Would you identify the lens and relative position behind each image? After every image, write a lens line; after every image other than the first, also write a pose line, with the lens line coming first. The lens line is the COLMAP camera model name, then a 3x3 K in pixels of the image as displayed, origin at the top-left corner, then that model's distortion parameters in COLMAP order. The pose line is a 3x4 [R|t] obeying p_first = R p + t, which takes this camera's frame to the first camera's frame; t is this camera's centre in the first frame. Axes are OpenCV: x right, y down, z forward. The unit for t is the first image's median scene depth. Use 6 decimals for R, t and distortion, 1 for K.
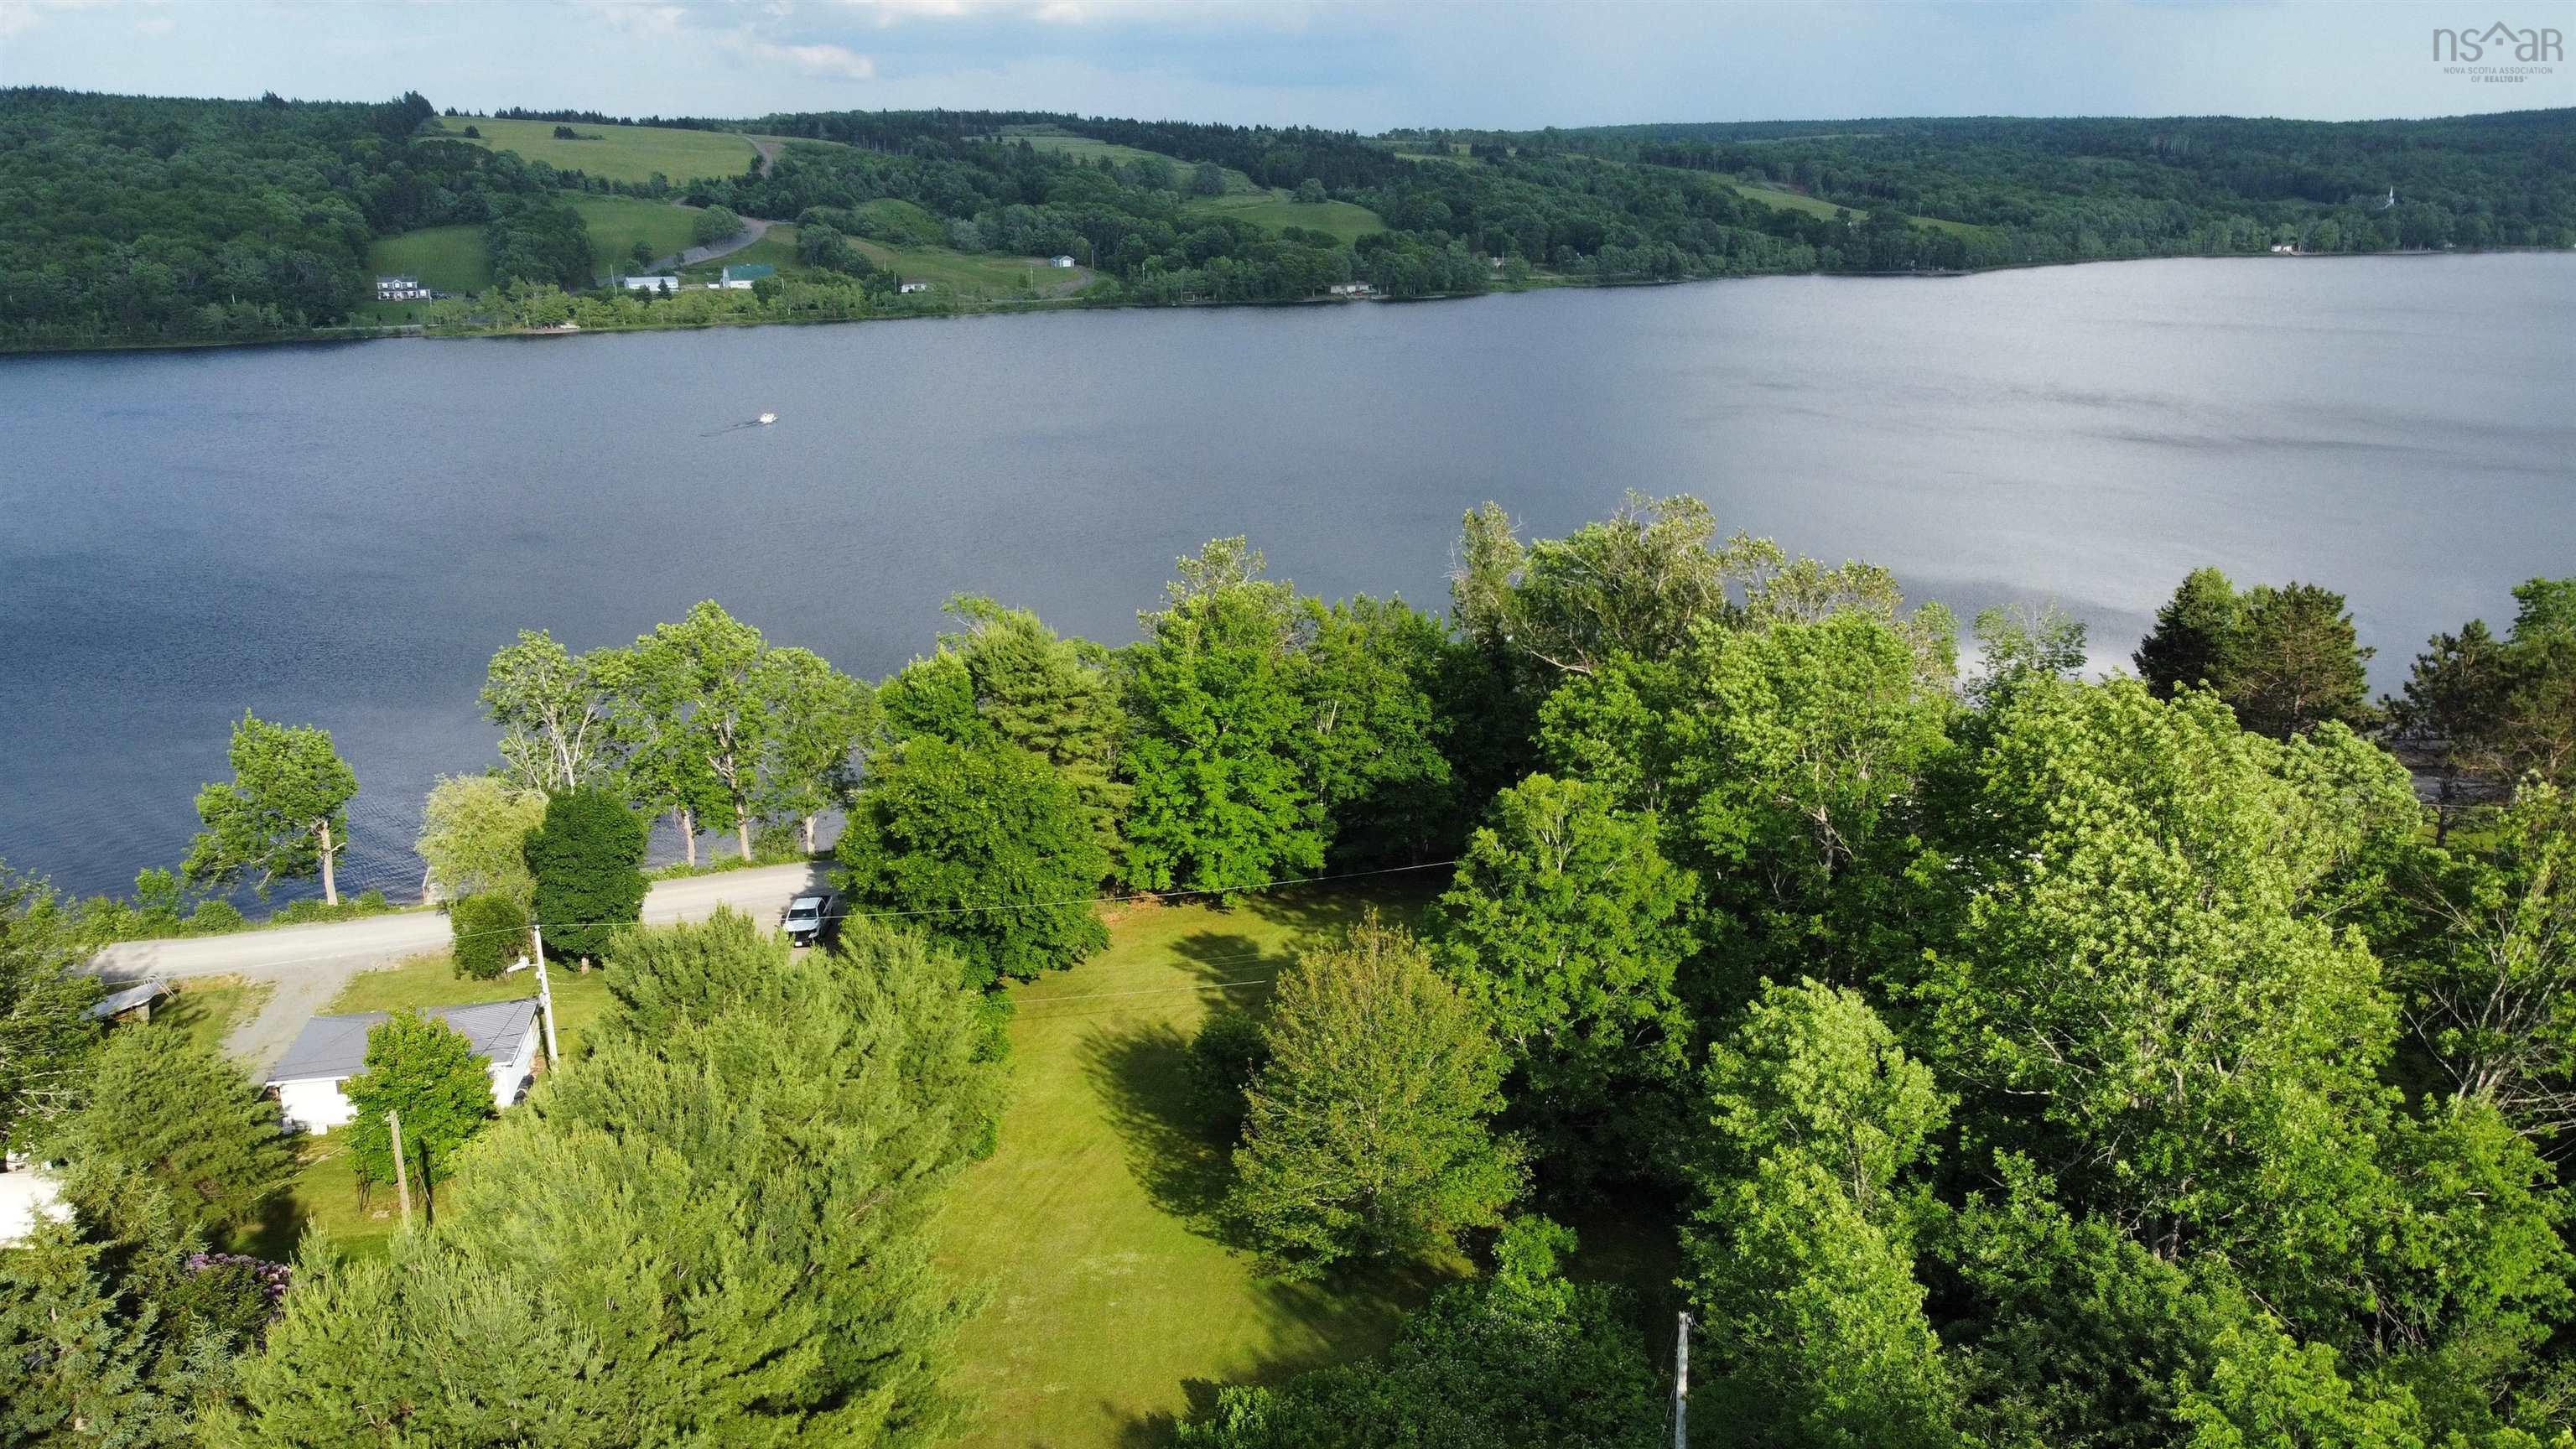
lens RADIAL K [[1965.4, 0, 1272.6], [0, 1965.4, 710.2], [0, 0, 1]] dist [0.000025, -0.001892]
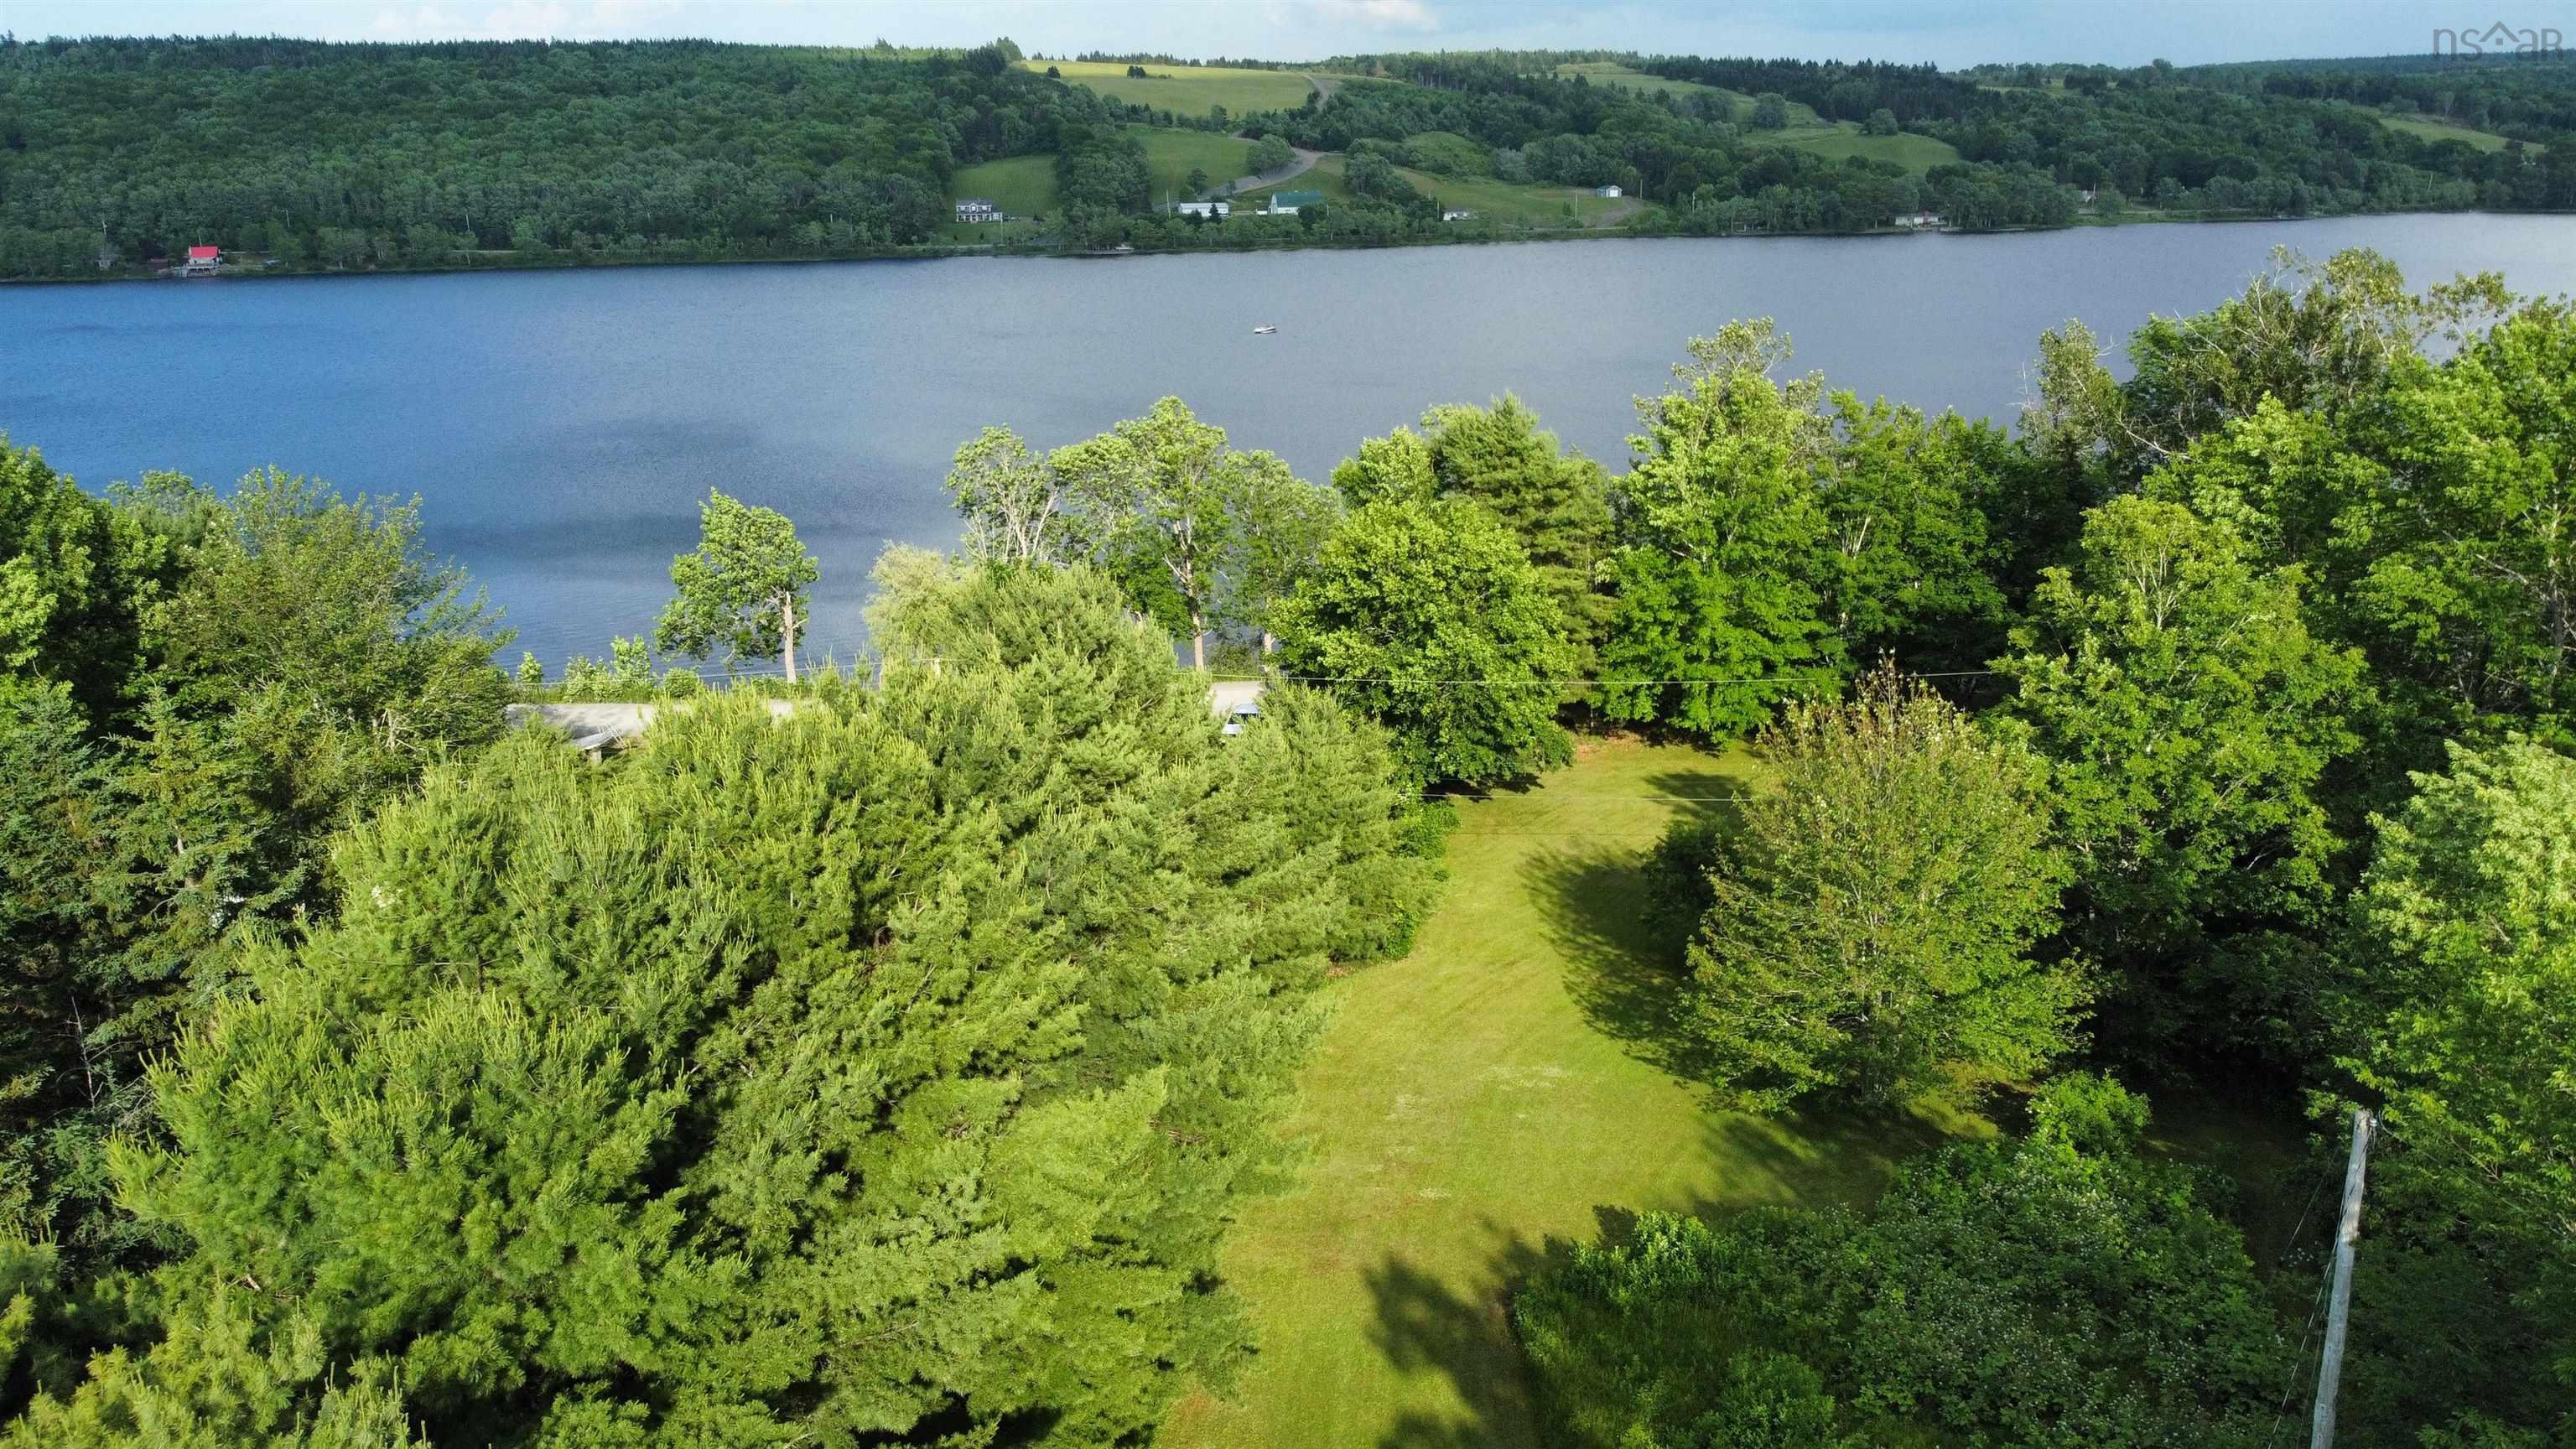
lens RADIAL K [[1965.4, 0, 1272.6], [0, 1965.4, 710.2], [0, 0, 1]] dist [0.000025, -0.001892]
pose [[0.963698, 0.070289, -0.257577, 0.008712], [-0.064297, 0.997430, 0.031623, 0.062602], [0.259137, -0.013914, 0.965740, 0.105135]]
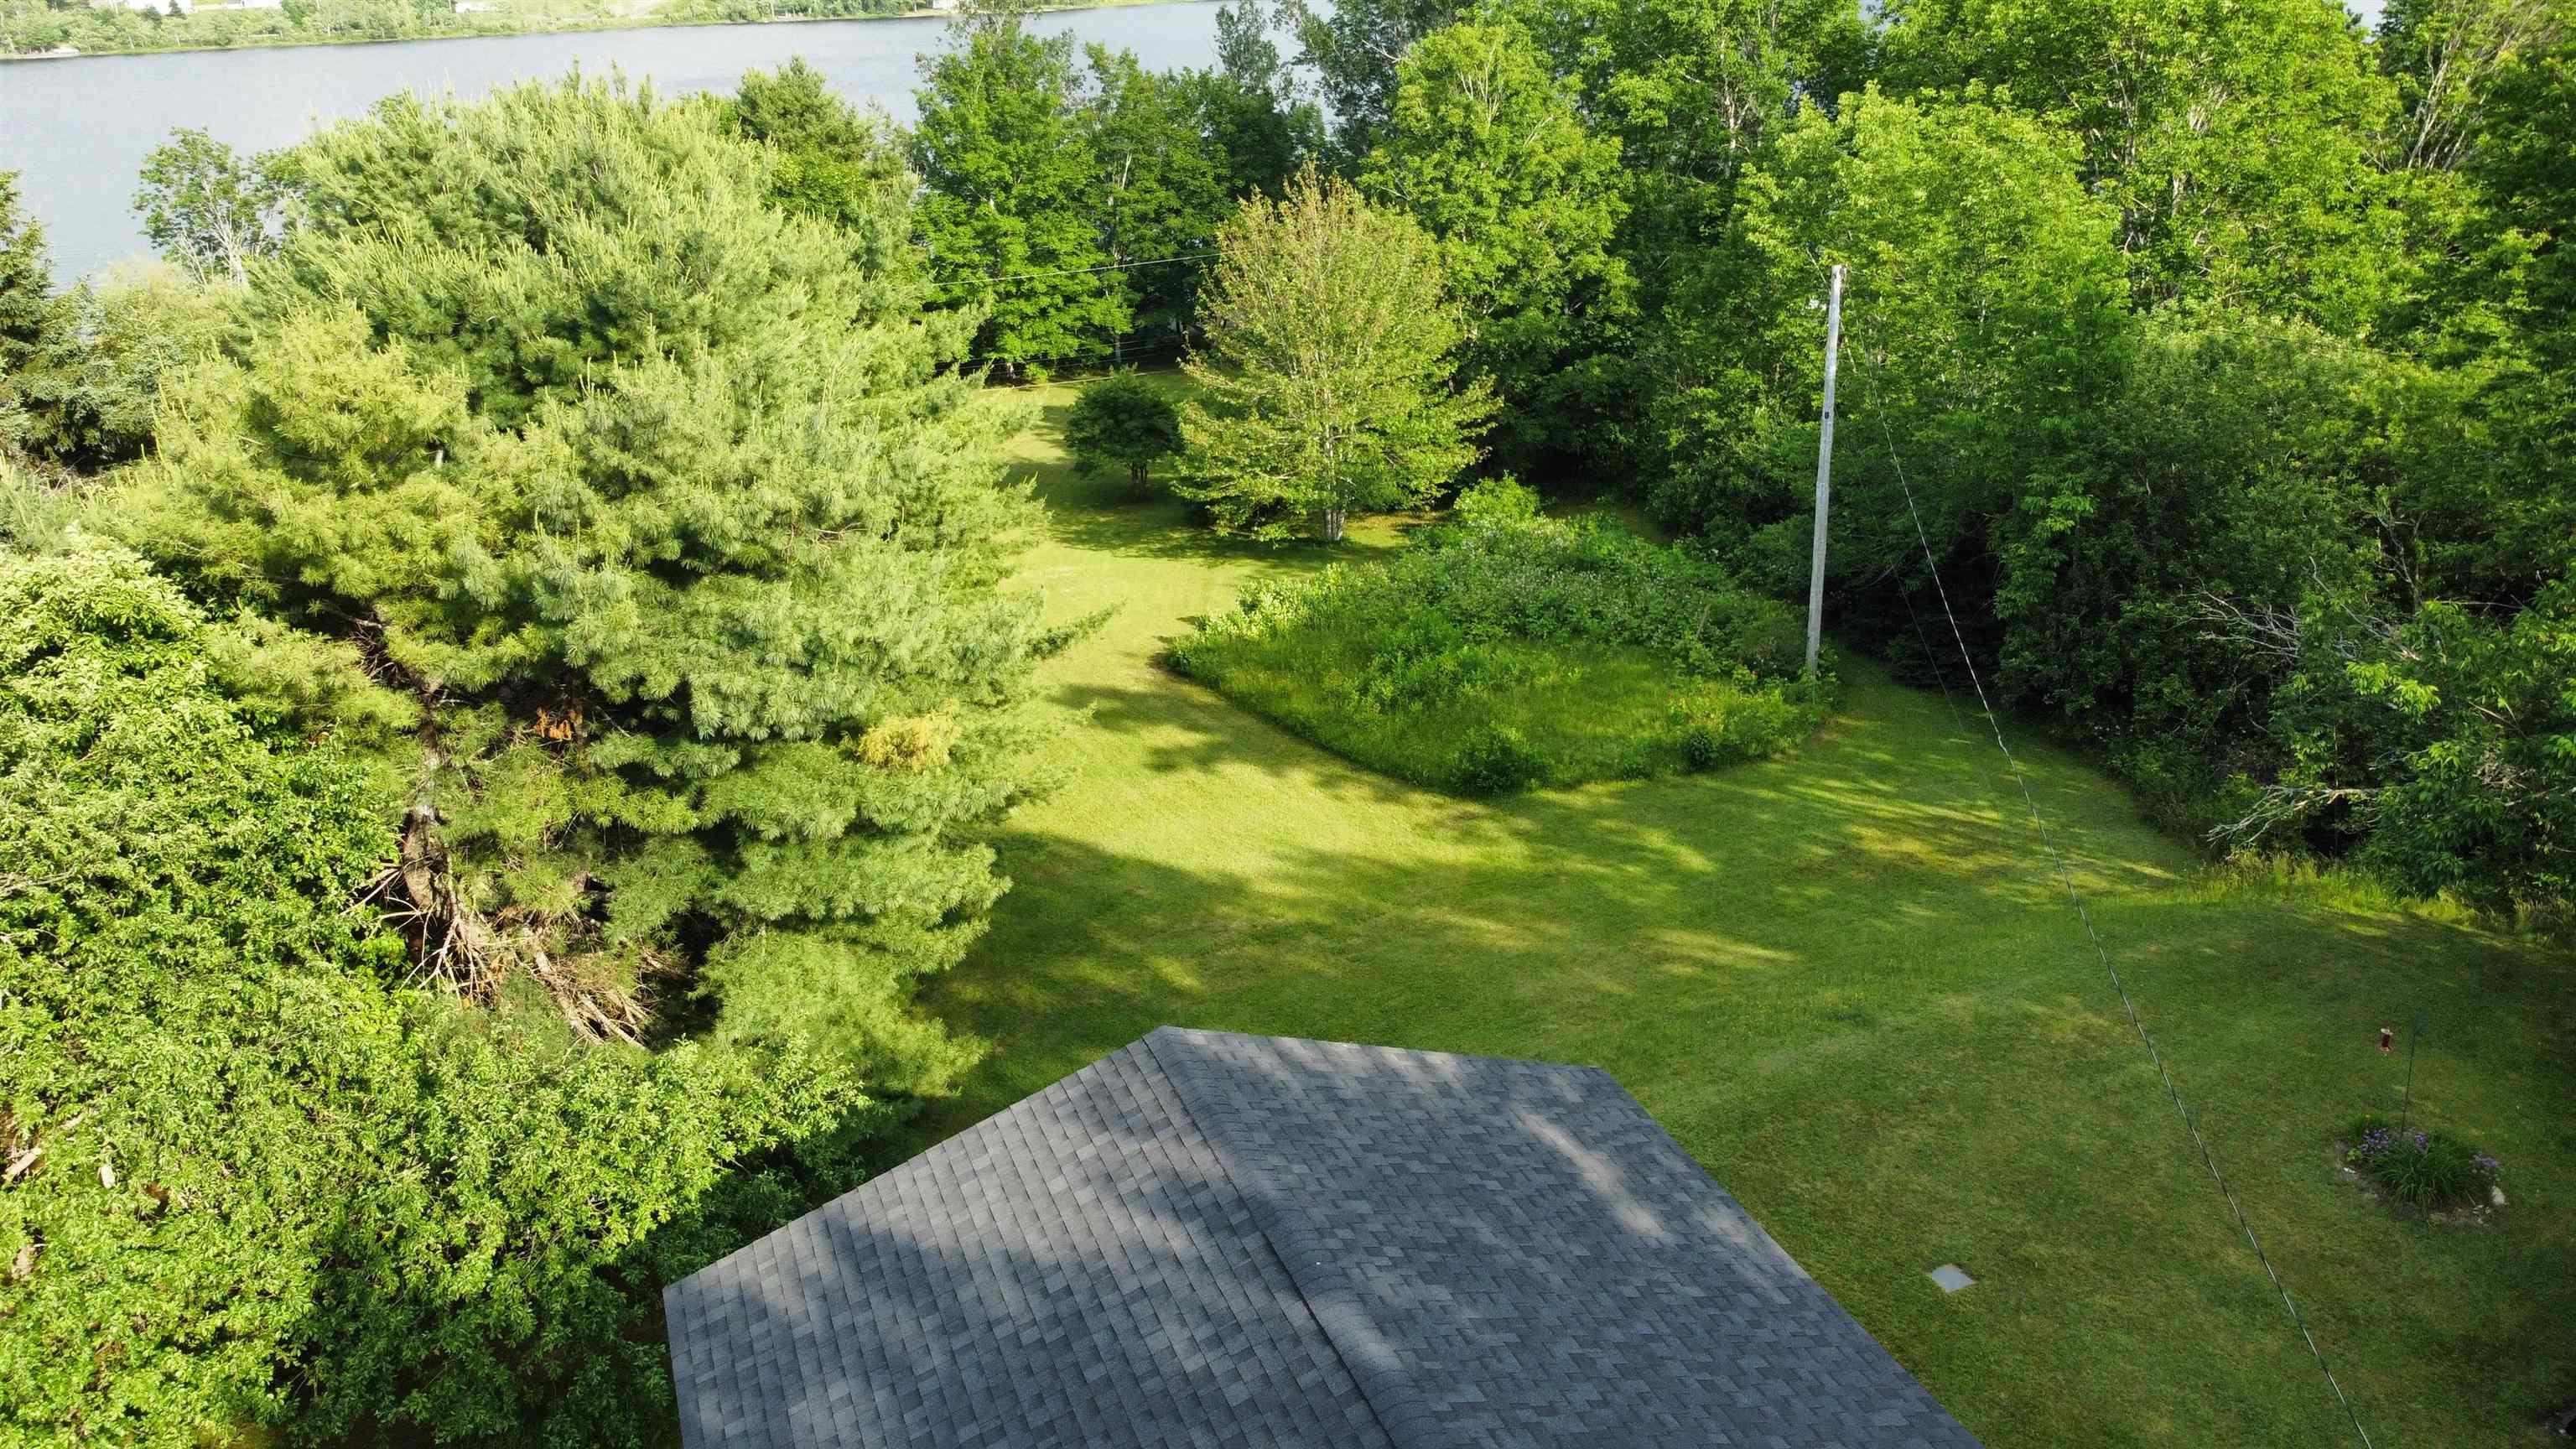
lens RADIAL K [[1965.4, 0, 1272.6], [0, 1965.4, 710.2], [0, 0, 1]] dist [0.000025, -0.001892]
pose [[0.979758, -0.077910, 0.184401, -0.086850], [0.055936, 0.991013, 0.121505, 0.134830], [-0.192210, -0.108731, 0.975312, 0.038334]]
